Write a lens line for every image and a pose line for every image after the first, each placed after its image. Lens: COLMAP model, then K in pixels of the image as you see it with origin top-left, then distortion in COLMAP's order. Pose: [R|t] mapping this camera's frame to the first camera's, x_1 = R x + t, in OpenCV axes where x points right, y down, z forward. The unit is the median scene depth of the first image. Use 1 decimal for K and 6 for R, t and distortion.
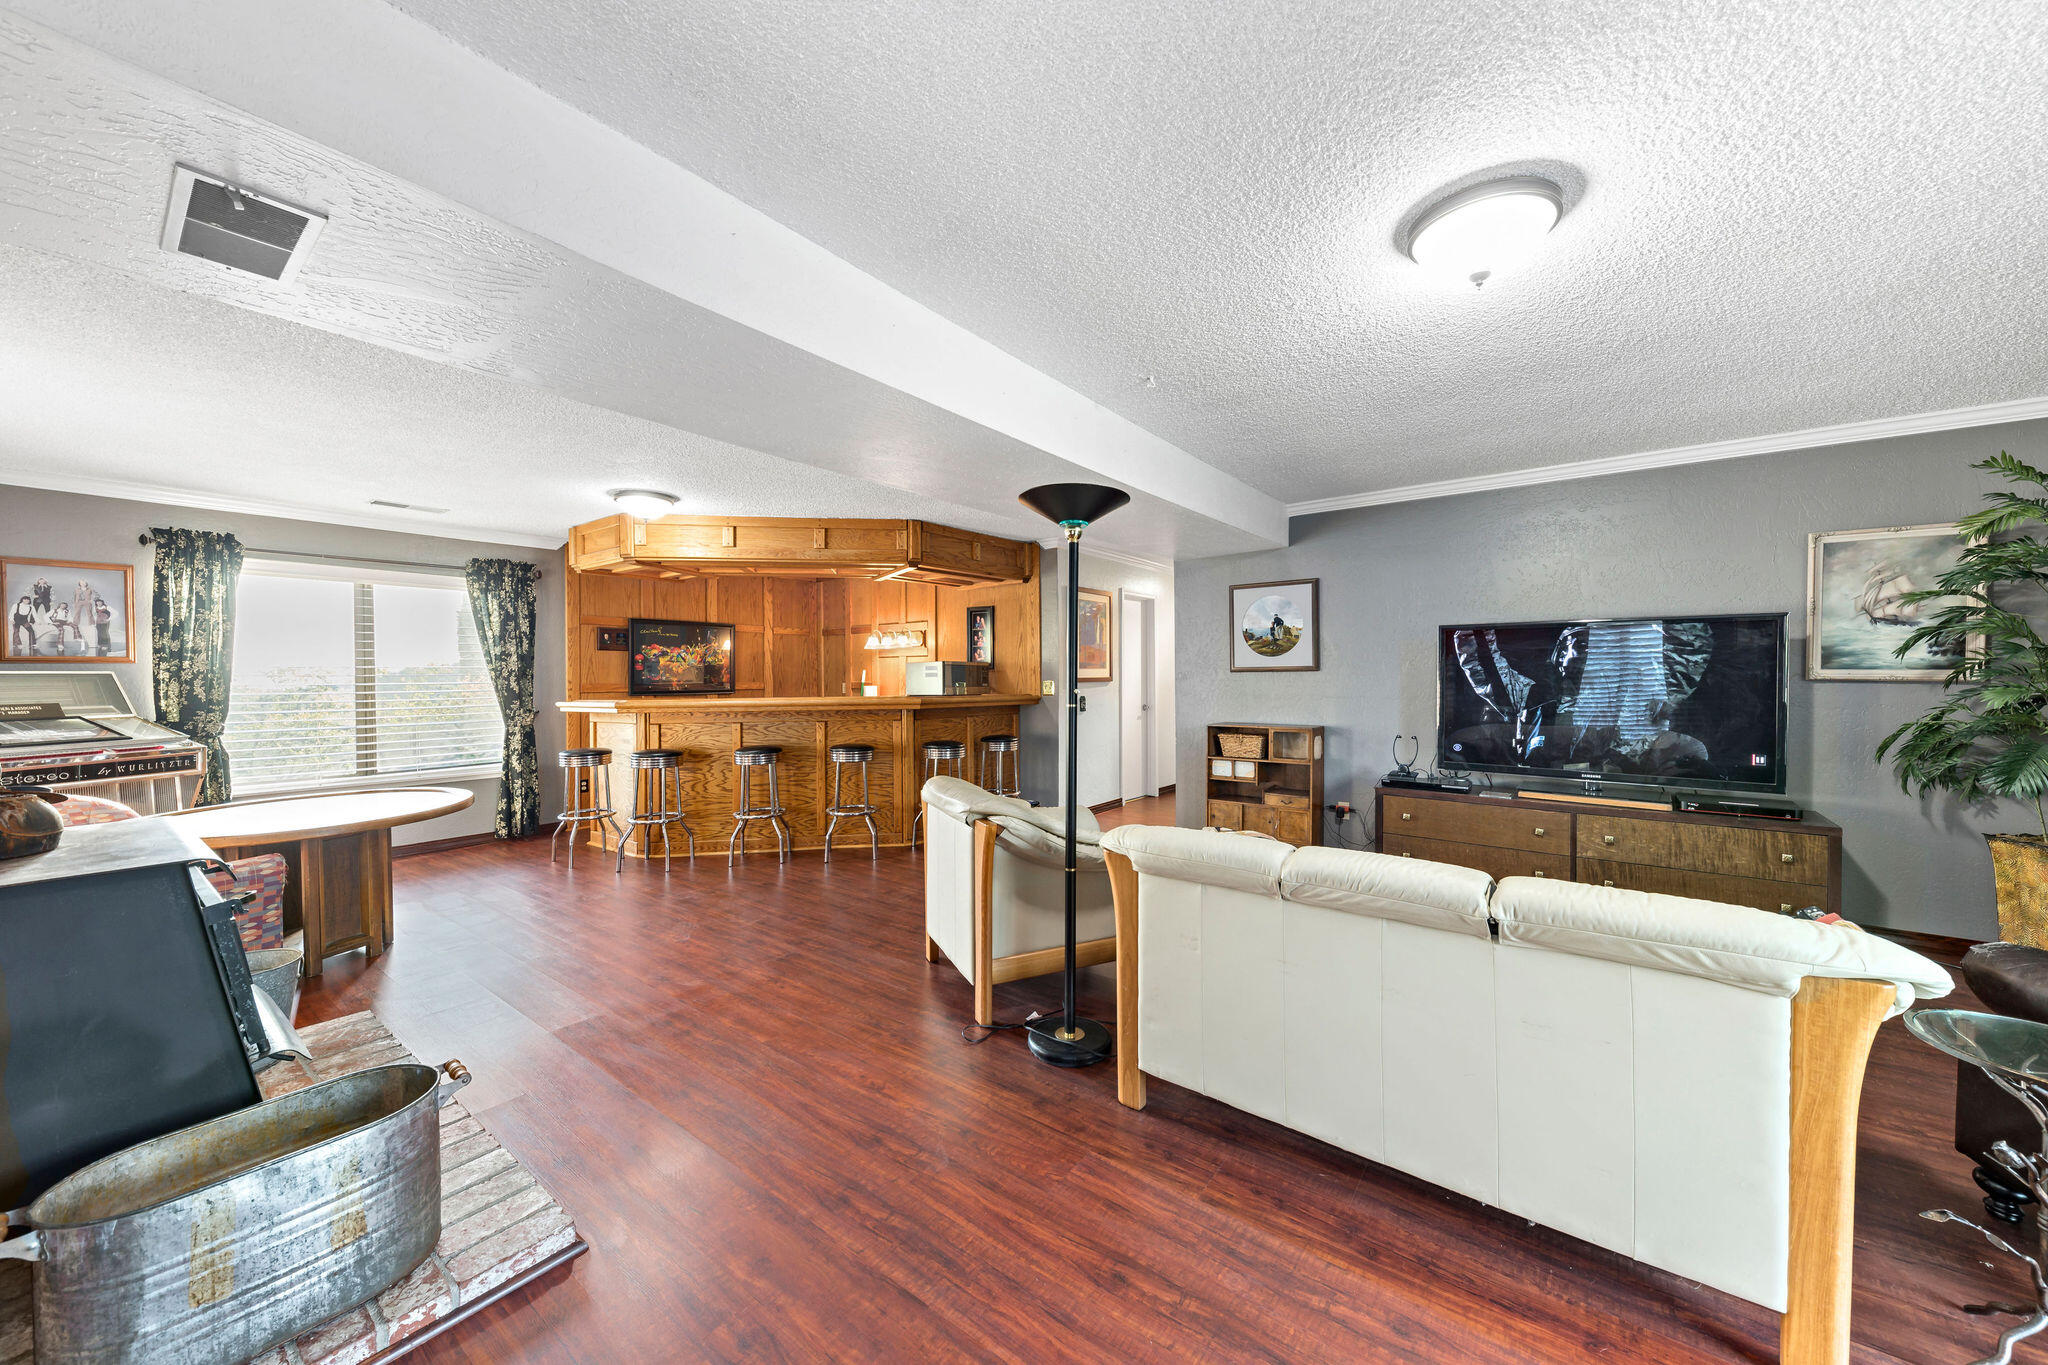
lens RADIAL K [[722.8, 0, 1038.6], [0, 722.8, 683.3], [0, 0, 1]] dist [0.006064, -0.000817]
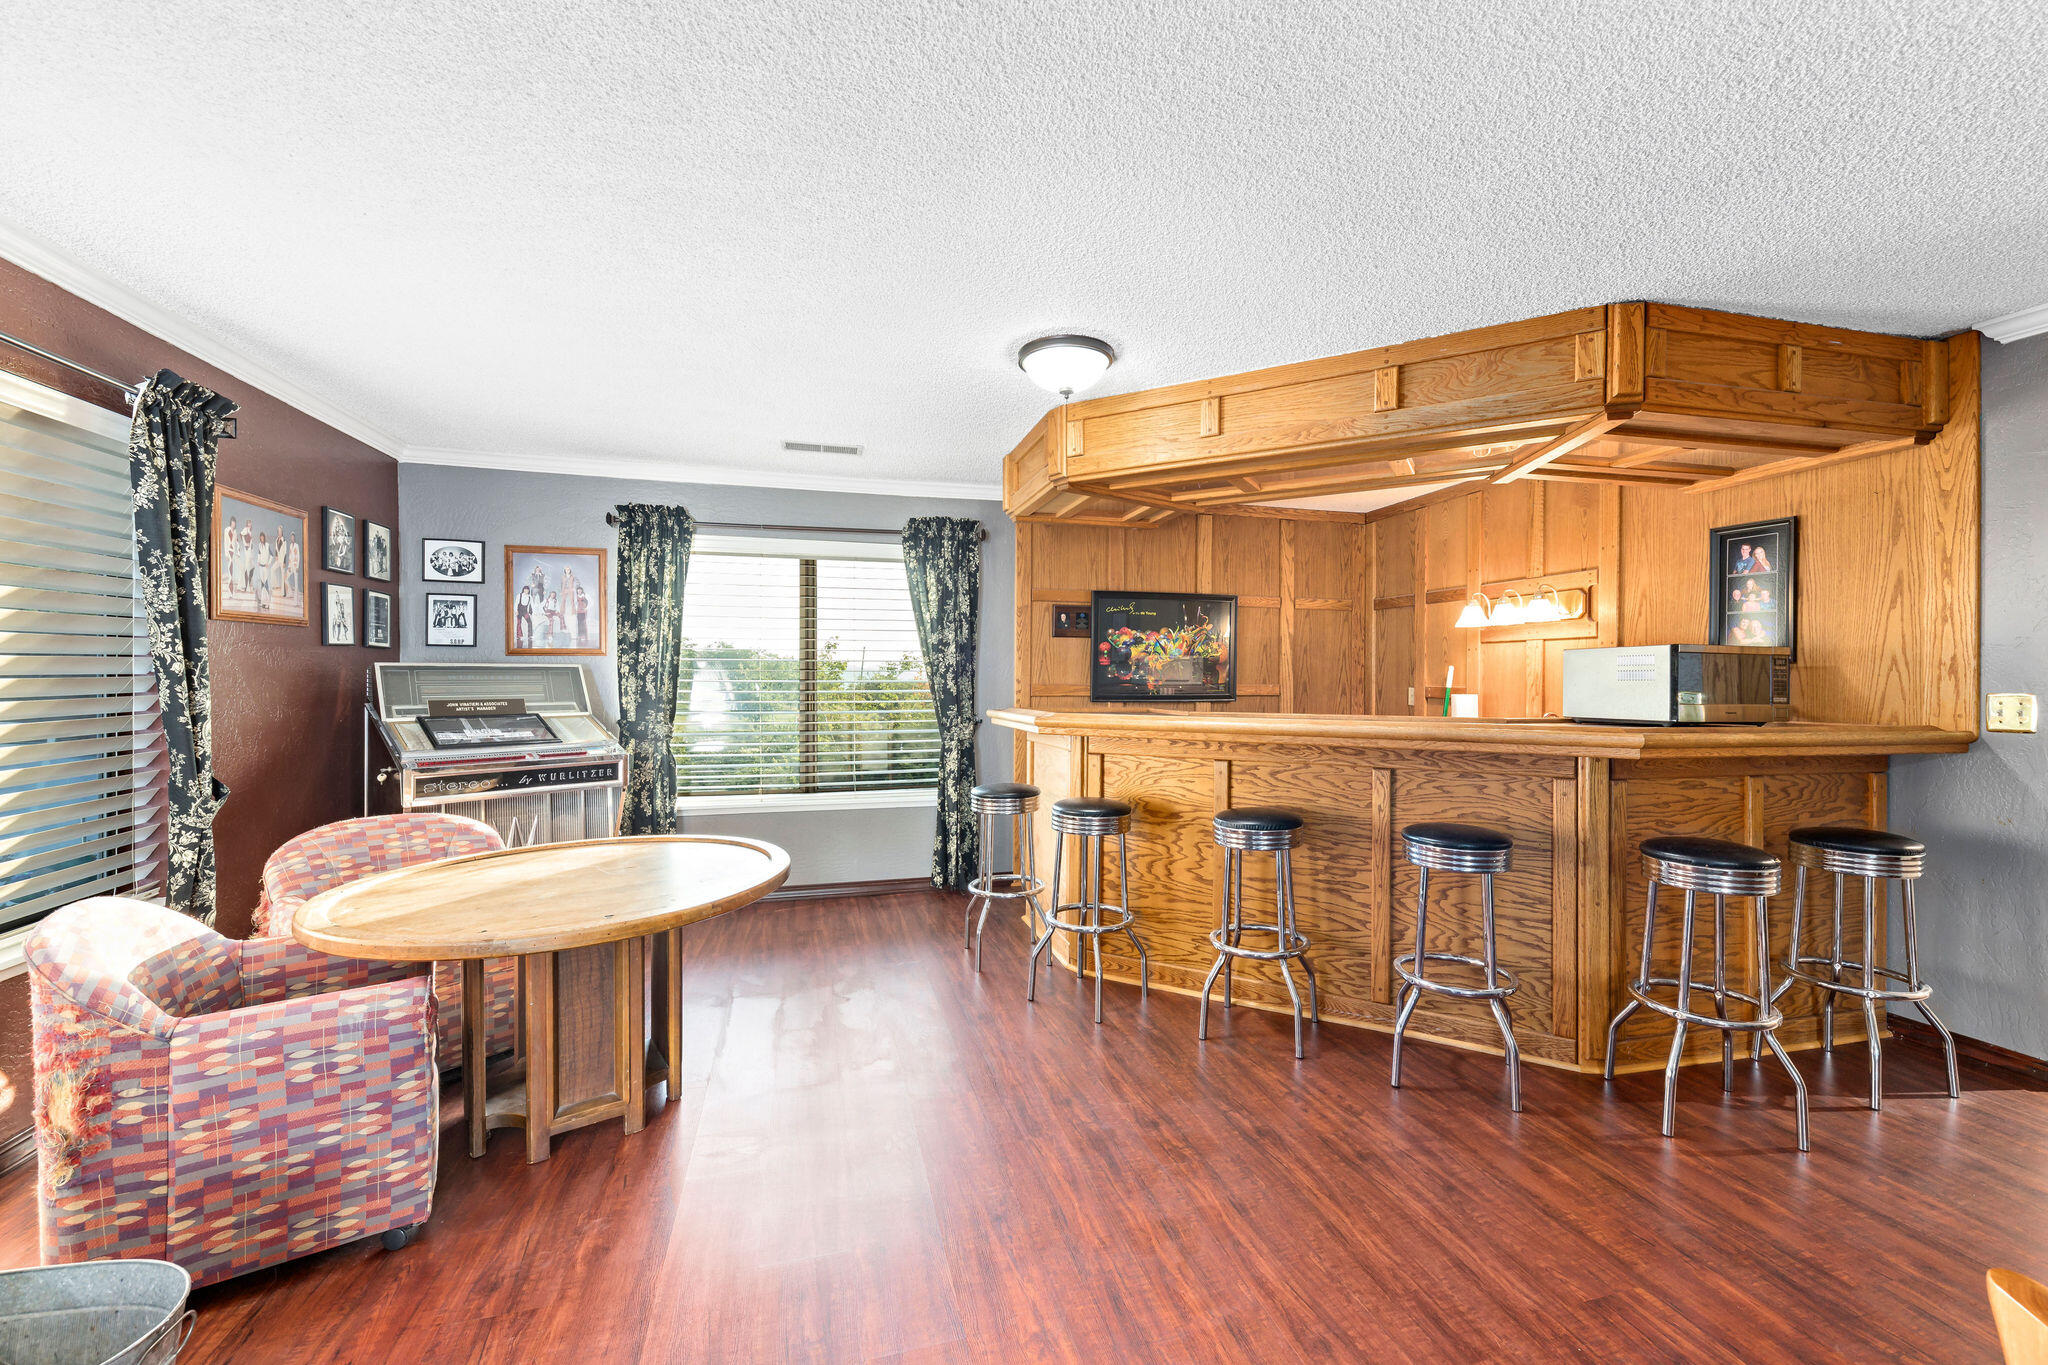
lens RADIAL K [[818.2, 0, 1039.5], [0, 818.2, 676.1], [0, 0, 1]] dist [0.005468, -0.000153]
pose [[0.788626, 0.009375, -0.614802, -0.146267], [-0.014197, 0.999895, -0.002964, -0.005389], [0.614710, 0.011066, 0.788676, 0.427638]]
